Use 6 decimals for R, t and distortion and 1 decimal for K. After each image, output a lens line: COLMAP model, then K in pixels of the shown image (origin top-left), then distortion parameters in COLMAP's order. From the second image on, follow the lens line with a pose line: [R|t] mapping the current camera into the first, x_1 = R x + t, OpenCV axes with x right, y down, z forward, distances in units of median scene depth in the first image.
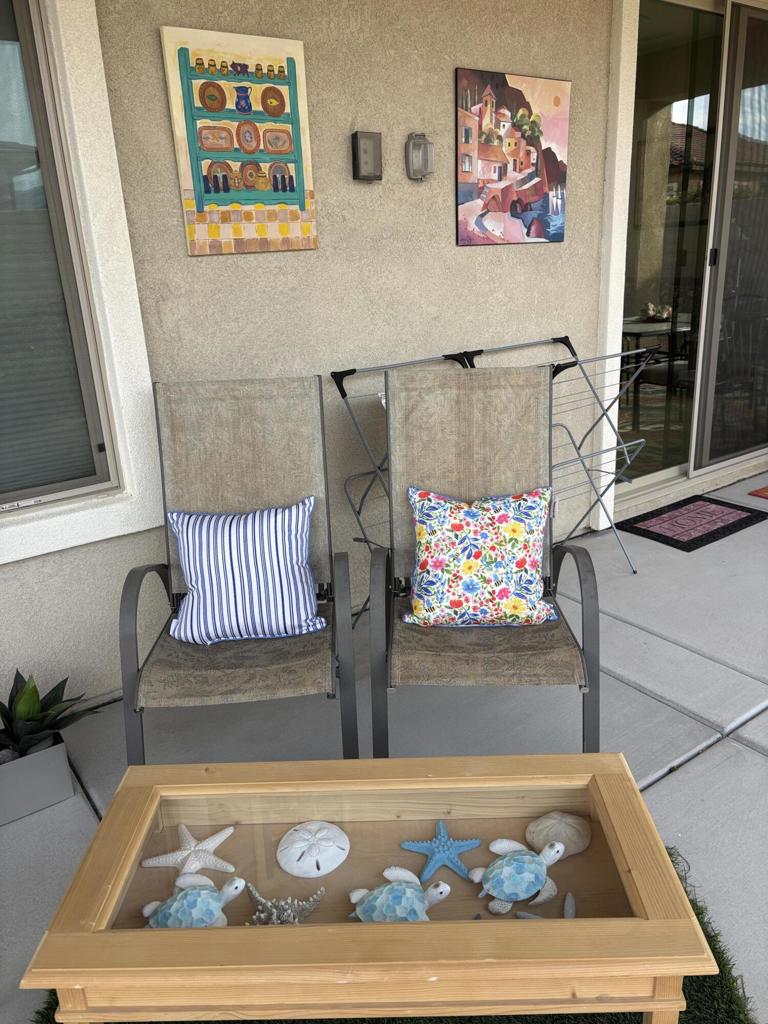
lens RADIAL K [[774.2, 0, 383.6], [0, 774.2, 510.1], [0, 0, 1]] dist [0.050834, -0.044128]
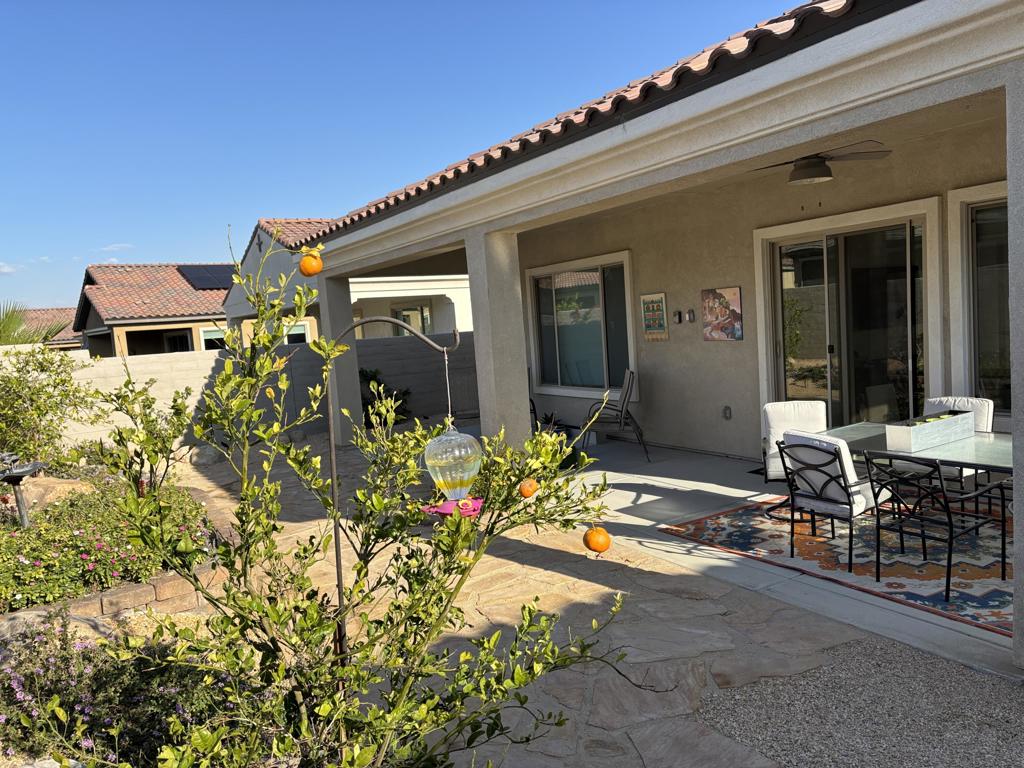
lens RADIAL K [[774.2, 0, 512.7], [0, 774.2, 383.9], [0, 0, 1]] dist [0.050834, -0.044128]
pose [[-0.102665, 0.133831, -0.985672, 3.299612], [-0.233350, 0.960016, 0.154653, -0.480224], [0.966958, 0.245884, -0.067330, 0.514904]]
